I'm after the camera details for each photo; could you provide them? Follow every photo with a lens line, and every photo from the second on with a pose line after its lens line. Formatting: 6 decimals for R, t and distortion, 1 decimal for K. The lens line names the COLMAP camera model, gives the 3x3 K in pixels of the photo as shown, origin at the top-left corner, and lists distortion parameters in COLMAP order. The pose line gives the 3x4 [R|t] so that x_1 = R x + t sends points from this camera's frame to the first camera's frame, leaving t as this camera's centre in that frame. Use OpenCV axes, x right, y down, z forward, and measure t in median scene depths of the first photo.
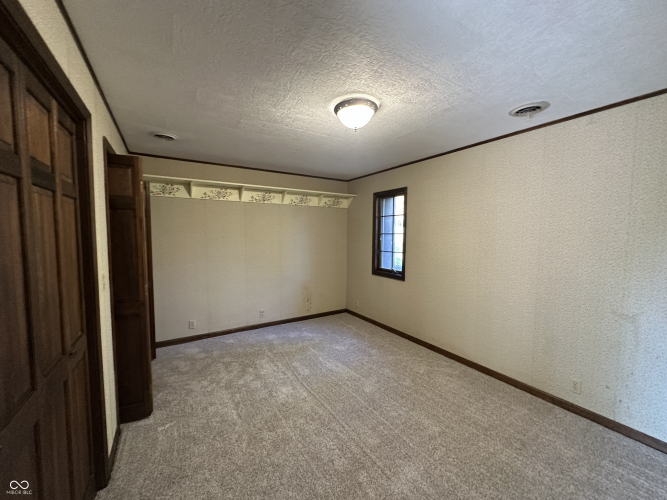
lens RADIAL K [[264.4, 0, 331.6], [0, 264.4, 250.2], [0, 0, 1]] dist [0.000555, 0.000180]
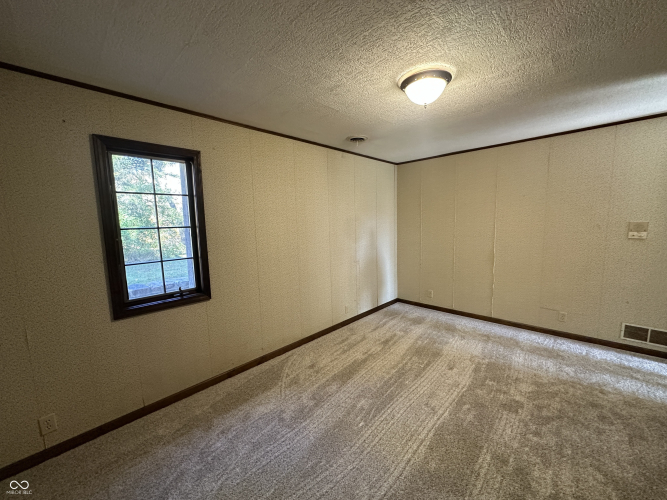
lens RADIAL K [[264.4, 0, 331.6], [0, 264.4, 250.2], [0, 0, 1]] dist [0.000555, 0.000180]
pose [[-0.240838, -0.104057, 0.964971, -0.404812], [0.089960, 0.987563, 0.128945, -0.058301], [-0.966387, 0.117864, -0.228482, 0.834130]]
